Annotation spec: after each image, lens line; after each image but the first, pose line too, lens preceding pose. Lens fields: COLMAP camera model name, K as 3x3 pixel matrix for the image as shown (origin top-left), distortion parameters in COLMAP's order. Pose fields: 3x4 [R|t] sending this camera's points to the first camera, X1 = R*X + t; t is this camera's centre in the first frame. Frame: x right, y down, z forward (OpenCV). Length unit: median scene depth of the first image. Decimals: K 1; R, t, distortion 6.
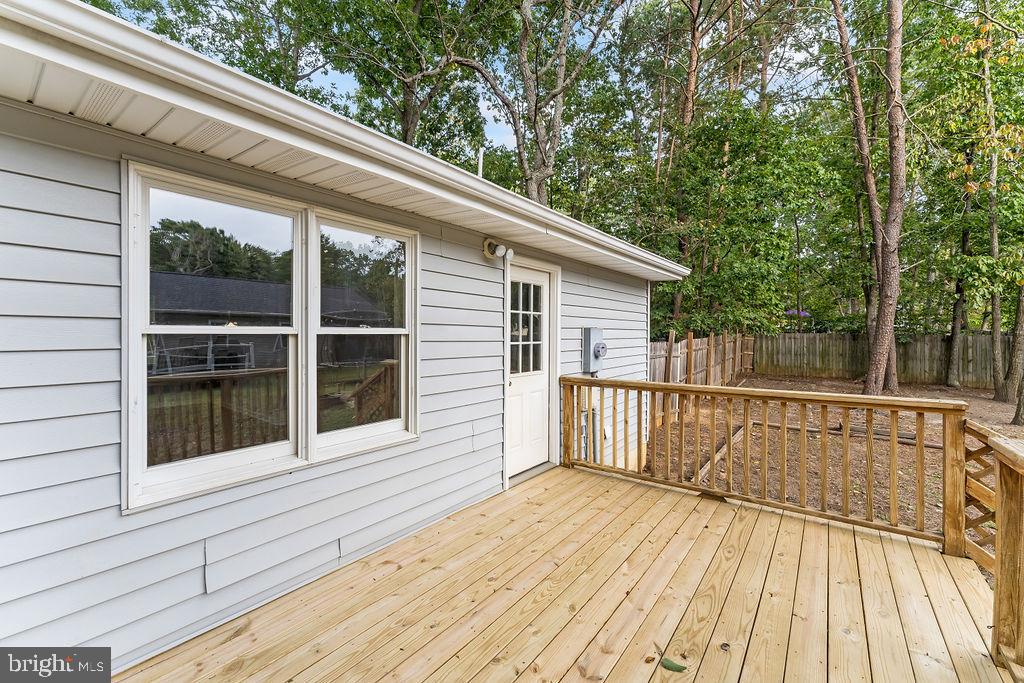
lens RADIAL K [[410.9, 0, 509.0], [0, 410.9, 331.9], [0, 0, 1]] dist [0.000405, 0.000053]
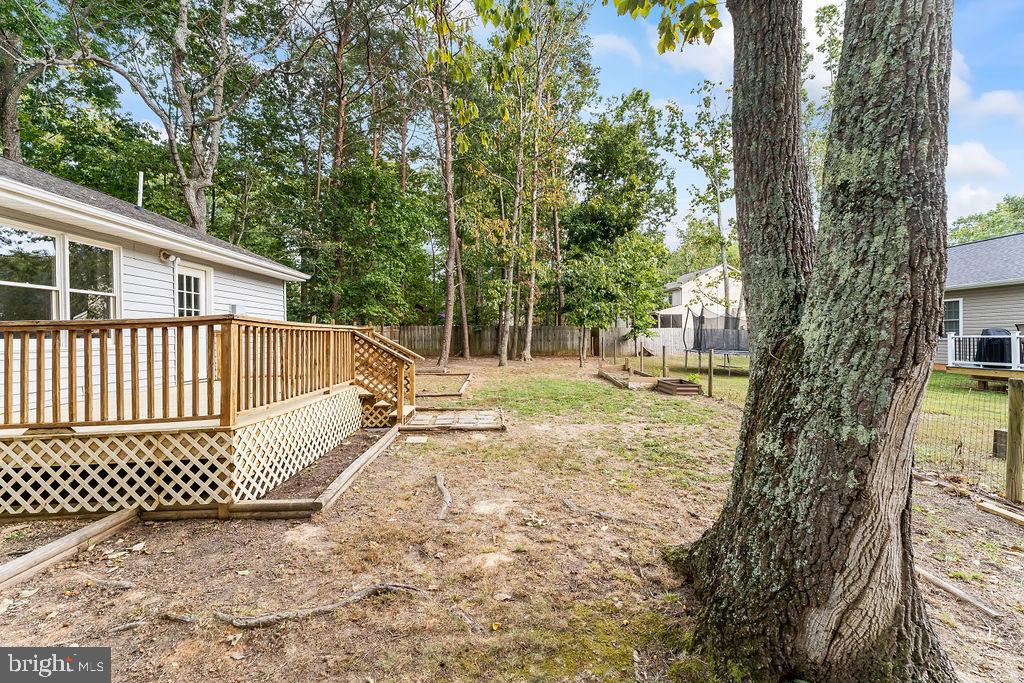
lens RADIAL K [[412.0, 0, 514.6], [0, 412.0, 339.4], [0, 0, 1]] dist [0.001690, 0.000252]
pose [[0.751824, -0.019419, 0.659078, -0.086030], [0.014165, 0.999811, 0.013300, 0.166166], [-0.659212, -0.000663, 0.751957, -1.382976]]
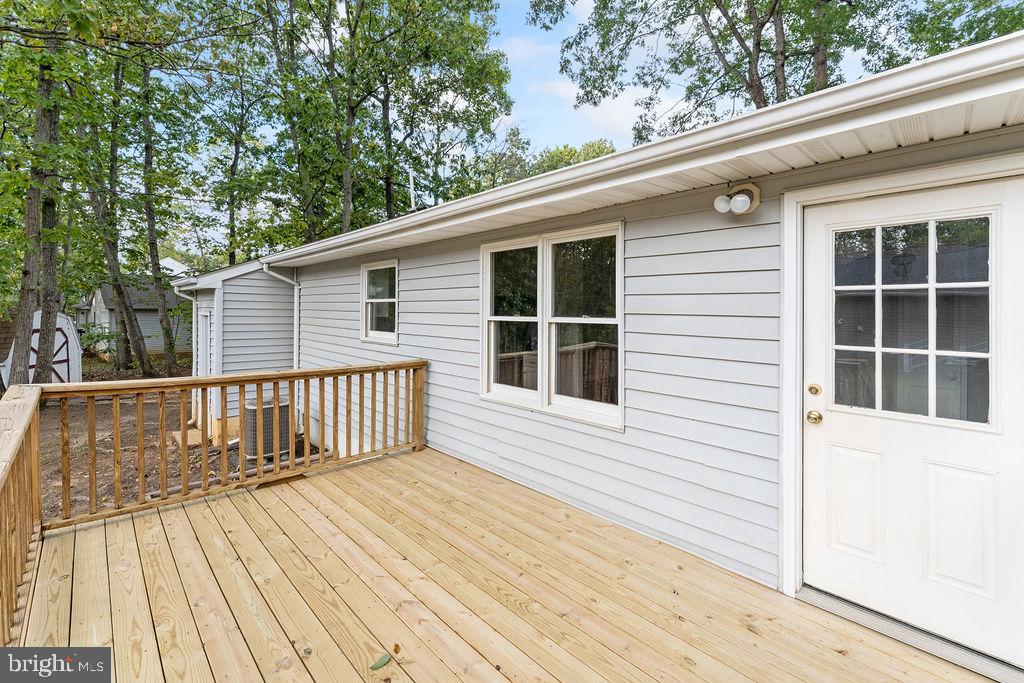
lens RADIAL K [[433.6, 0, 510.0], [0, 433.6, 308.9], [0, 0, 1]] dist [0.000974, 0.000214]
pose [[-0.133157, -0.009109, -0.991053, 0.646038], [-0.004166, 0.999954, -0.008631, -0.016861], [0.991086, 0.002980, -0.133189, 0.665340]]
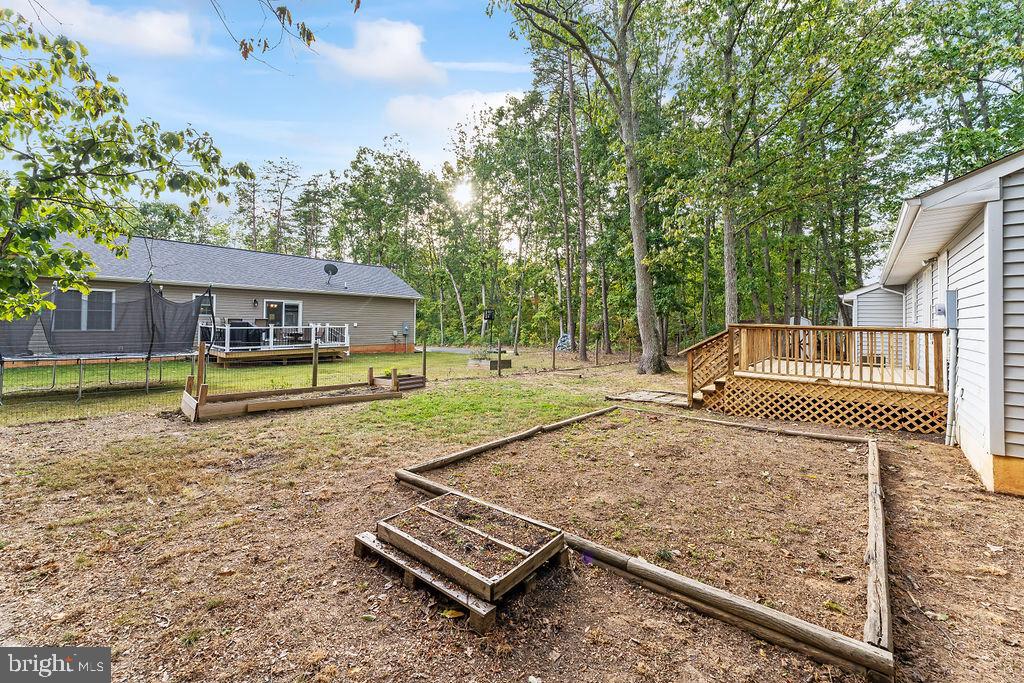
lens RADIAL K [[418.2, 0, 510.7], [0, 418.2, 314.6], [0, 0, 1]] dist [0.000343, 0.000001]
pose [[-0.999132, -0.017785, 0.037659, 1.808514], [-0.018497, 0.999655, -0.018643, 0.132609], [-0.037314, -0.019323, -0.999117, 2.877026]]
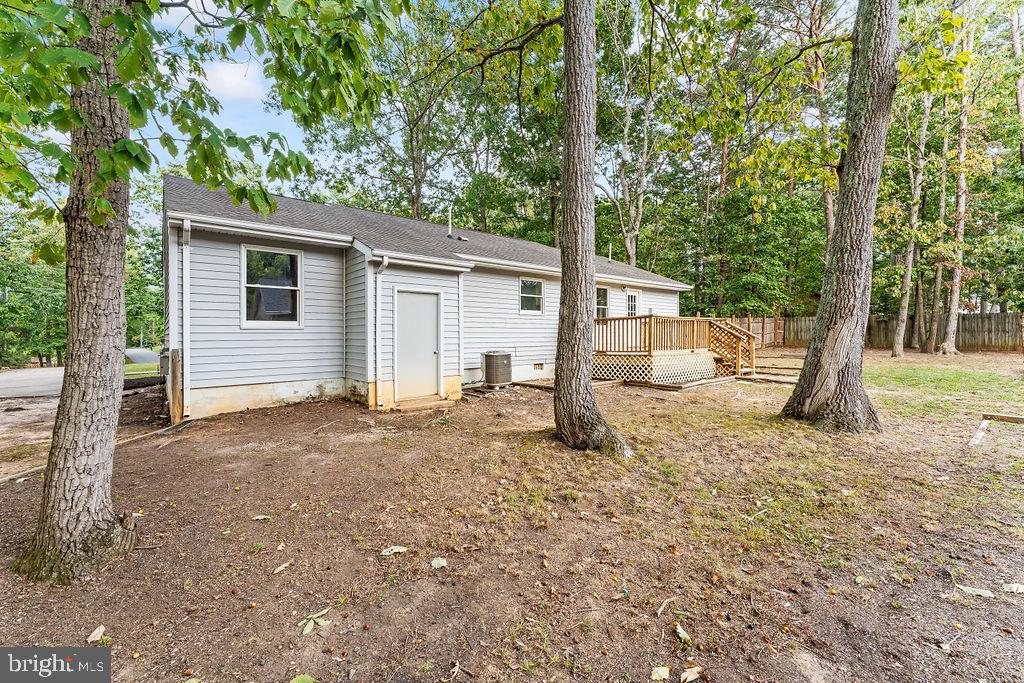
lens RADIAL K [[409.5, 0, 511.2], [0, 409.5, 338.3], [0, 0, 1]] dist [0.002375, 0.000349]
pose [[0.980757, -0.010306, -0.194958, -0.325161], [0.013132, 0.999827, 0.013210, 0.217980], [0.194788, -0.015516, 0.980723, -2.989771]]
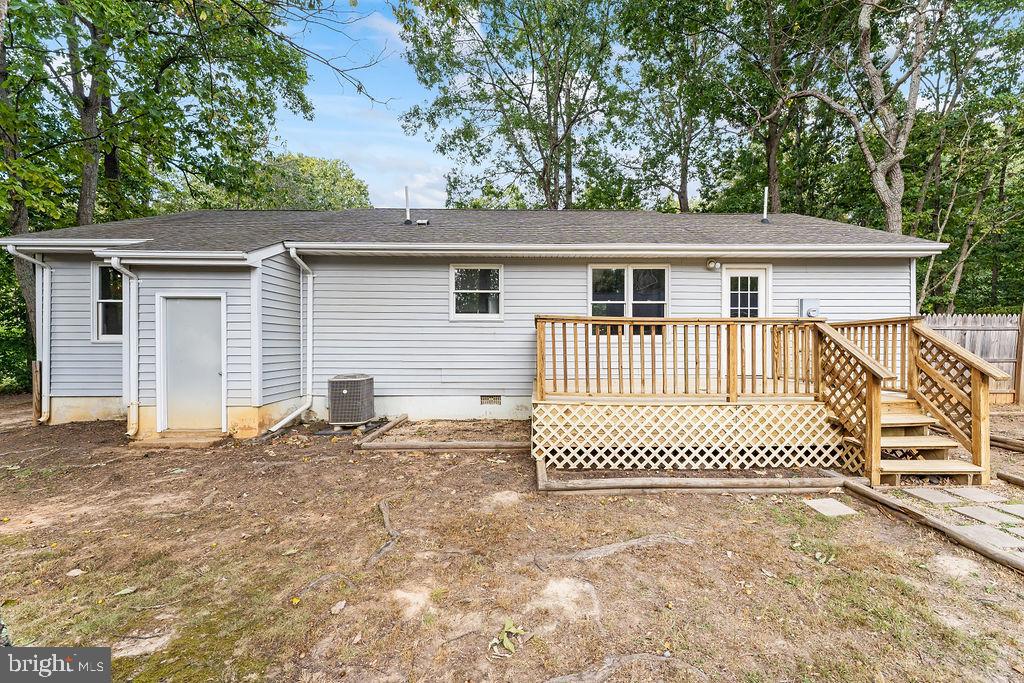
lens RADIAL K [[425.2, 0, 546.9], [0, 425.2, 342.7], [0, 0, 1]] dist [0.003403, 0.000218]
pose [[0.635853, -0.005455, -0.771791, 1.053457], [0.005578, 0.999981, -0.002472, 0.200072], [0.771790, -0.002734, 0.635871, -1.023564]]
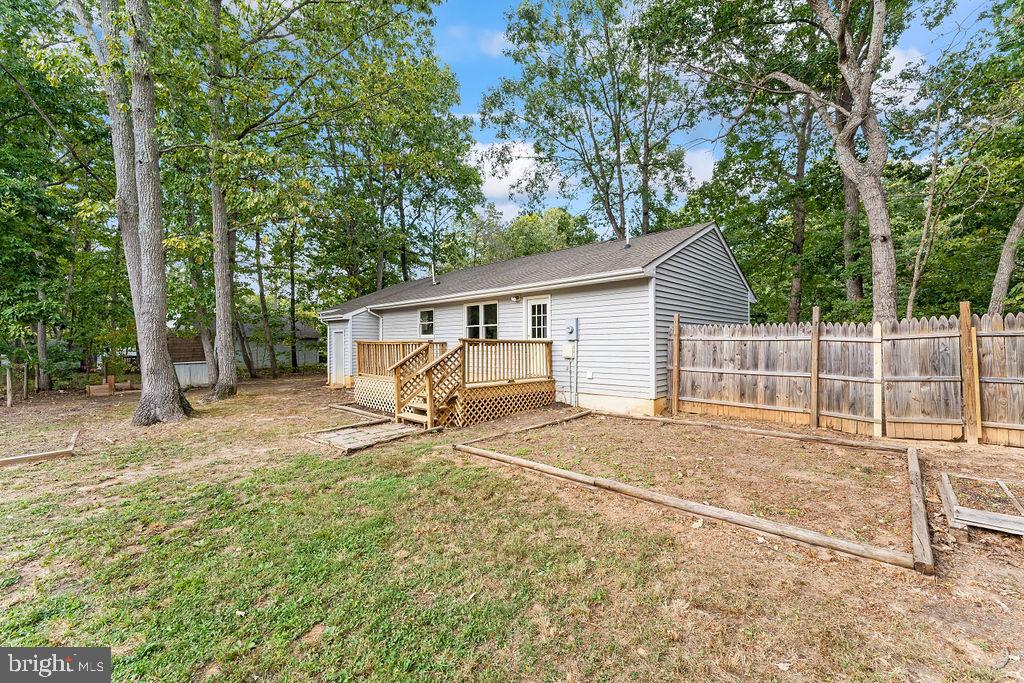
lens RADIAL K [[412.0, 0, 514.6], [0, 412.0, 339.4], [0, 0, 1]] dist [0.001690, 0.000252]
pose [[-0.091386, -0.015515, -0.995695, 2.901297], [0.006807, 0.999846, -0.016204, 0.160601], [0.995792, -0.008258, -0.091266, 1.170373]]
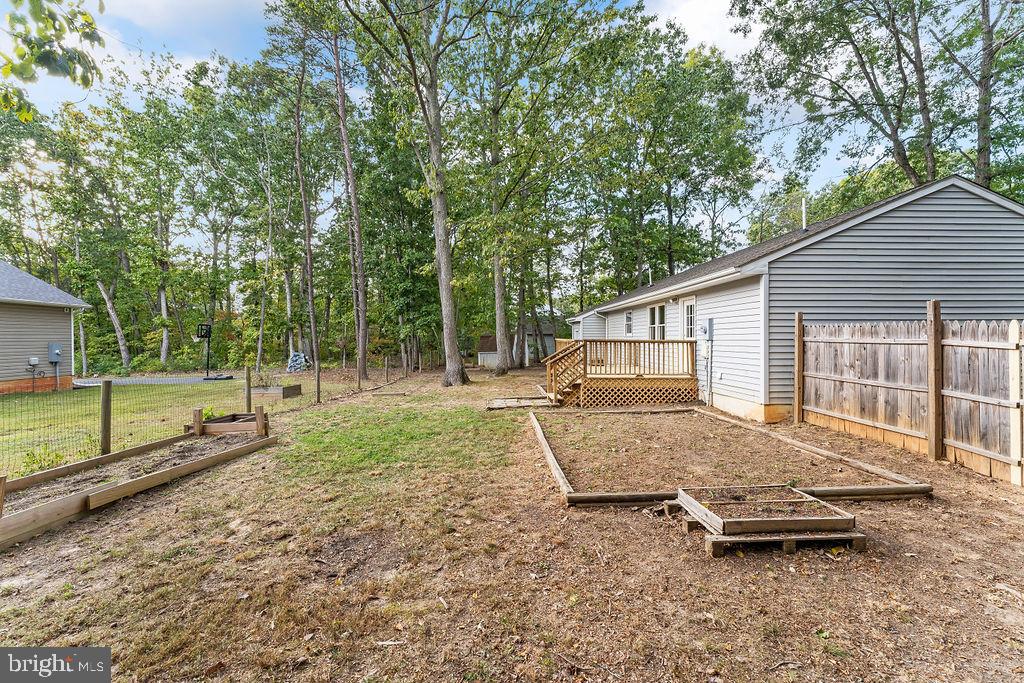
lens RADIAL K [[409.5, 0, 511.2], [0, 409.5, 338.3], [0, 0, 1]] dist [0.002375, 0.000349]
pose [[-0.761861, -0.005591, -0.647717, 2.931699], [-0.001745, 0.999977, -0.006580, 0.133681], [0.647738, -0.003883, -0.761853, 2.482700]]
